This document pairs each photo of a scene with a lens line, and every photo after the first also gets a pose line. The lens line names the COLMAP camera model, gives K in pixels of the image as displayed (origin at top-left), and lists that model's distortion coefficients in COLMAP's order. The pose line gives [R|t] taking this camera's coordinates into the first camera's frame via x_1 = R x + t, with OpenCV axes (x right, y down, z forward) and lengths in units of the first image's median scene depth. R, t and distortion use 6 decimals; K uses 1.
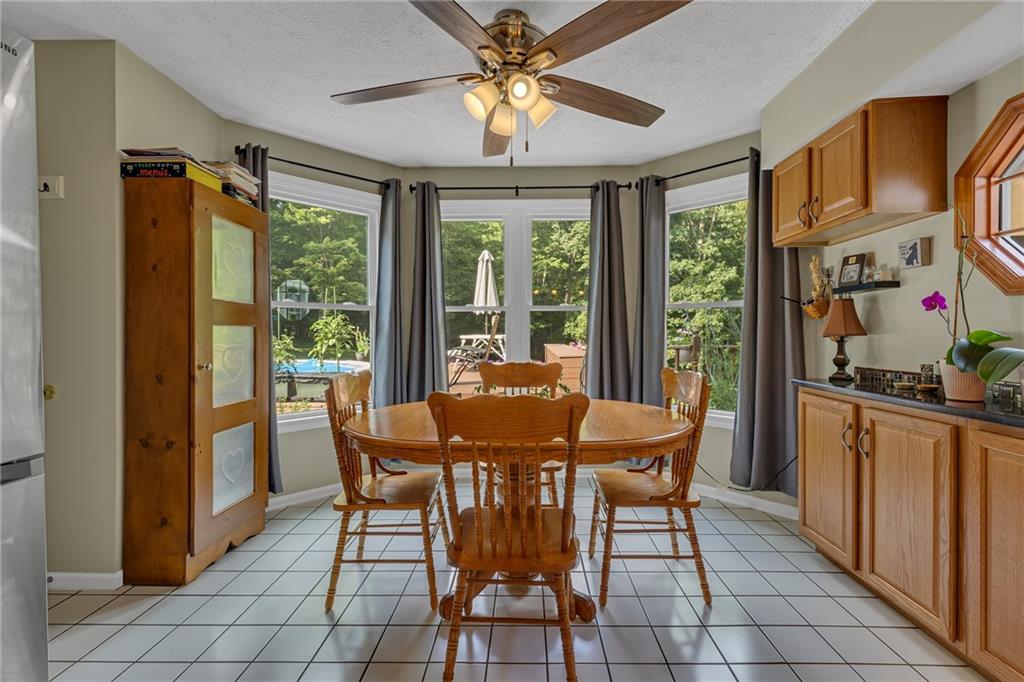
lens RADIAL K [[462.9, 0, 513.2], [0, 462.9, 336.3], [0, 0, 1]] dist [0.003658, -0.001168]
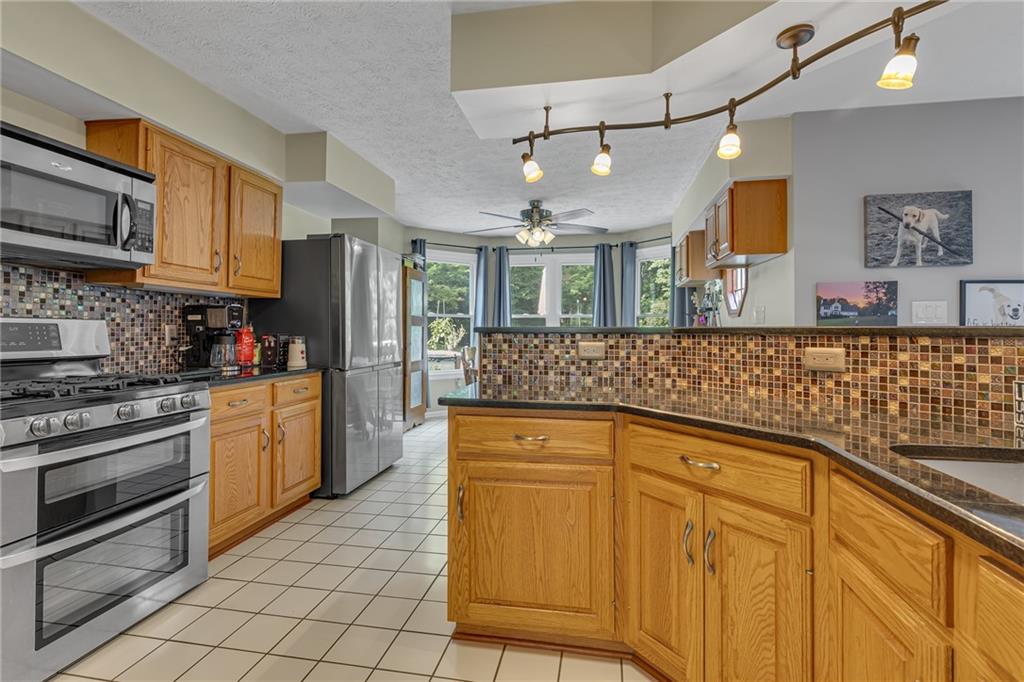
lens RADIAL K [[462.9, 0, 515.1], [0, 462.9, 334.4], [0, 0, 1]] dist [0.003658, -0.001168]
pose [[0.984839, 0.015508, -0.172775, 0.183720], [-0.015281, 0.999880, 0.002646, 0.006039], [0.172795, 0.000034, 0.984958, -0.779477]]
